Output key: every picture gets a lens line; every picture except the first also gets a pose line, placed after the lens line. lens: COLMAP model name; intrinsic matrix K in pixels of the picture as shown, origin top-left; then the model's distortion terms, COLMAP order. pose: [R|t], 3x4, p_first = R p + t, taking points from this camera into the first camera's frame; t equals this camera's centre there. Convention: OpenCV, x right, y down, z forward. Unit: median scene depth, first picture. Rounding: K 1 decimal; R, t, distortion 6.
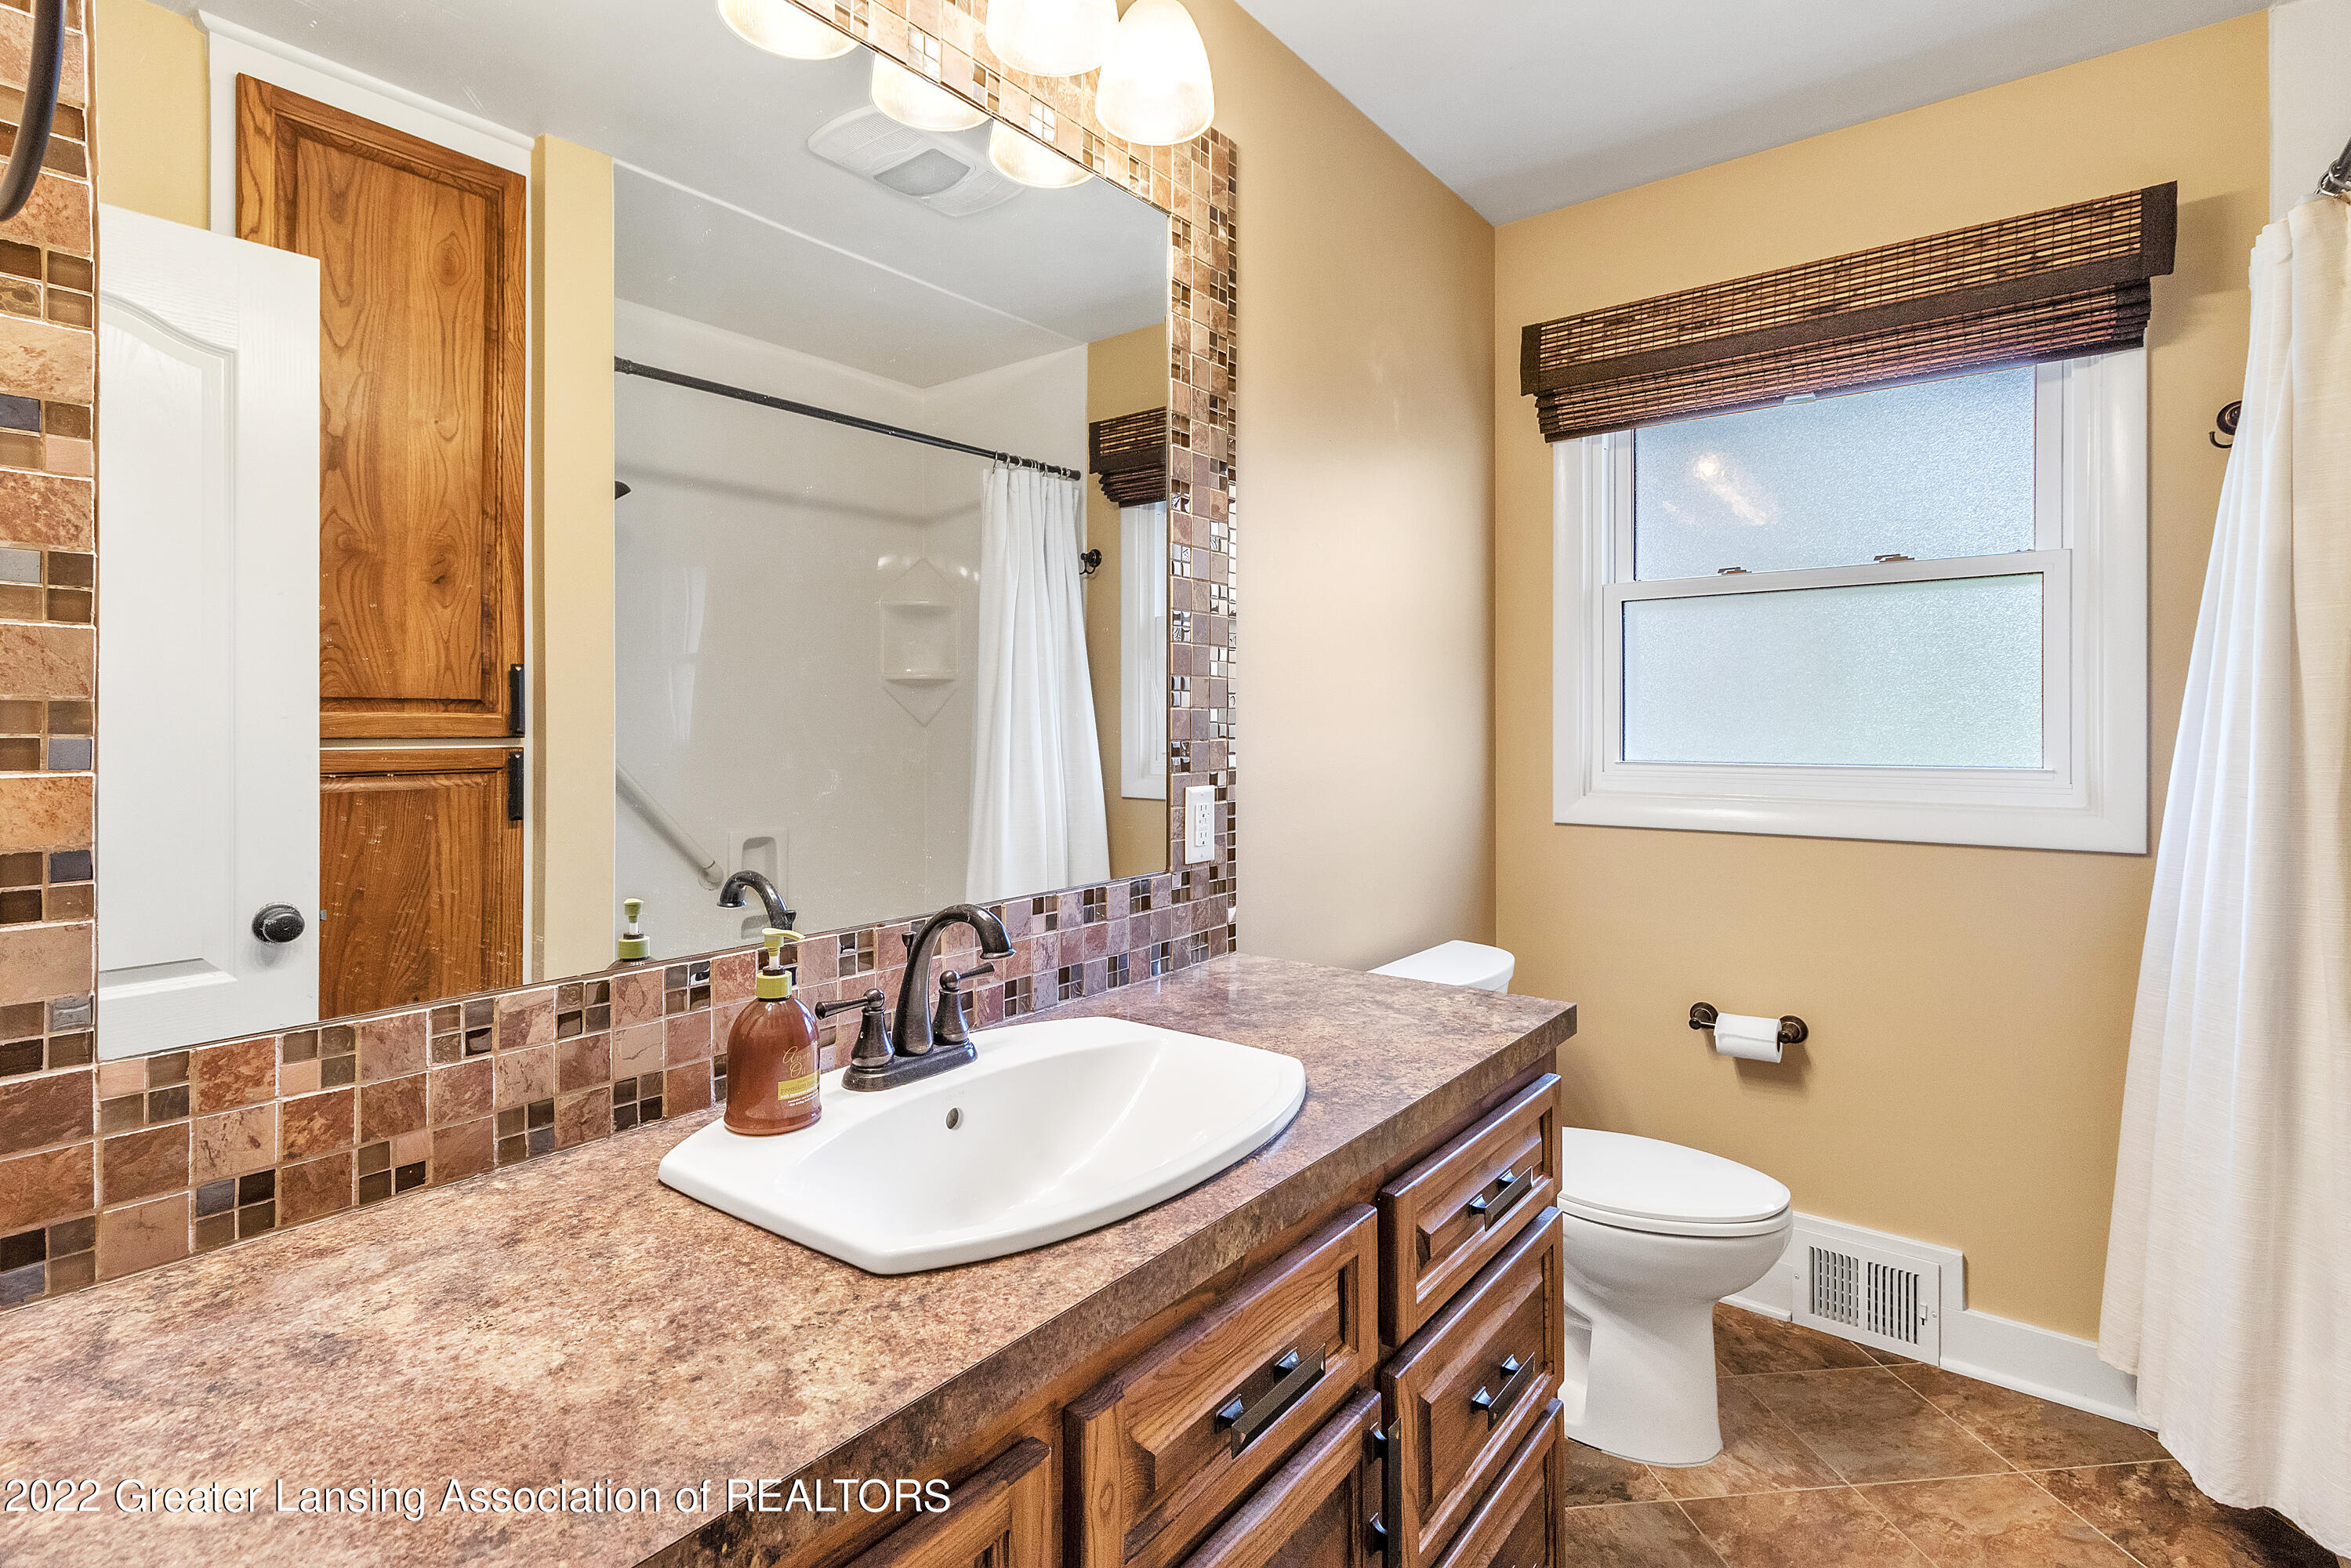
lens RADIAL K [[1116.3, 0, 1164.8], [0, 1116.3, 740.1], [0, 0, 1]] dist [0.000715, 0.000091]
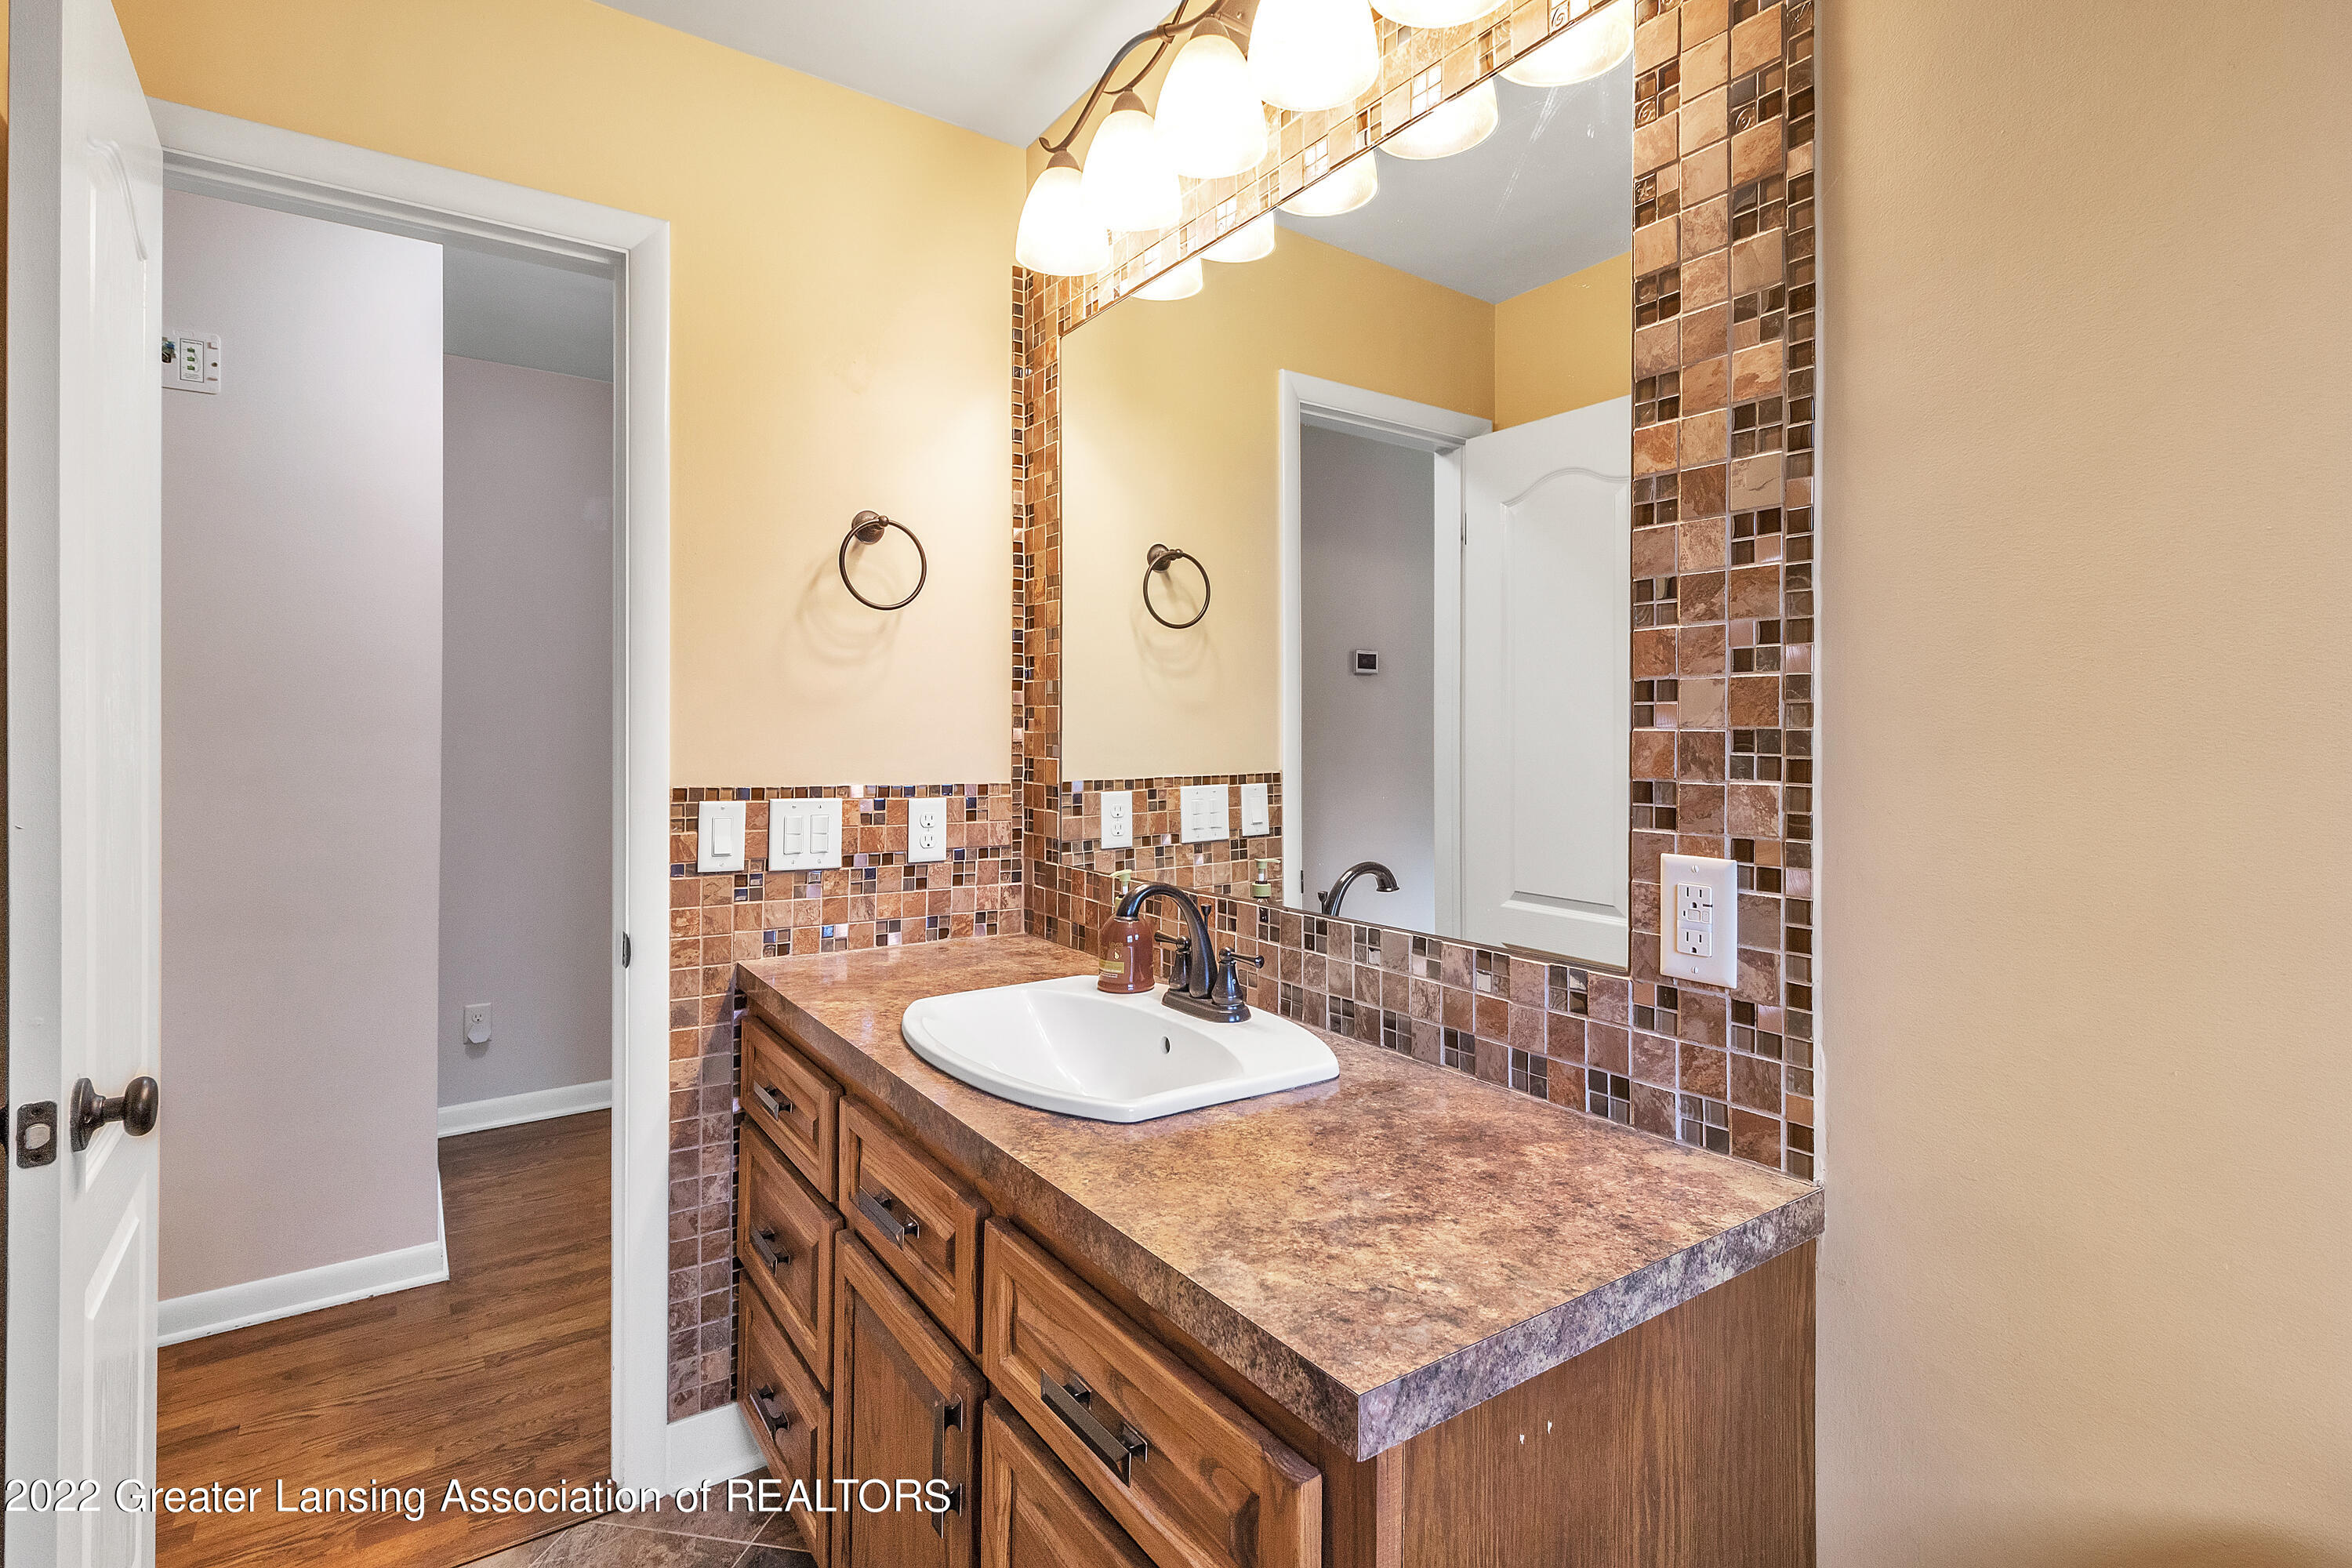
lens RADIAL K [[1116.8, 0, 1165.3], [0, 1116.8, 740.1], [0, 0, 1]] dist [0.000715, 0.000091]
pose [[-0.292305, 0.008442, -0.956288, 0.705049], [-0.017708, 0.999742, 0.014238, -0.025573], [0.956161, 0.021096, -0.292080, 0.909138]]
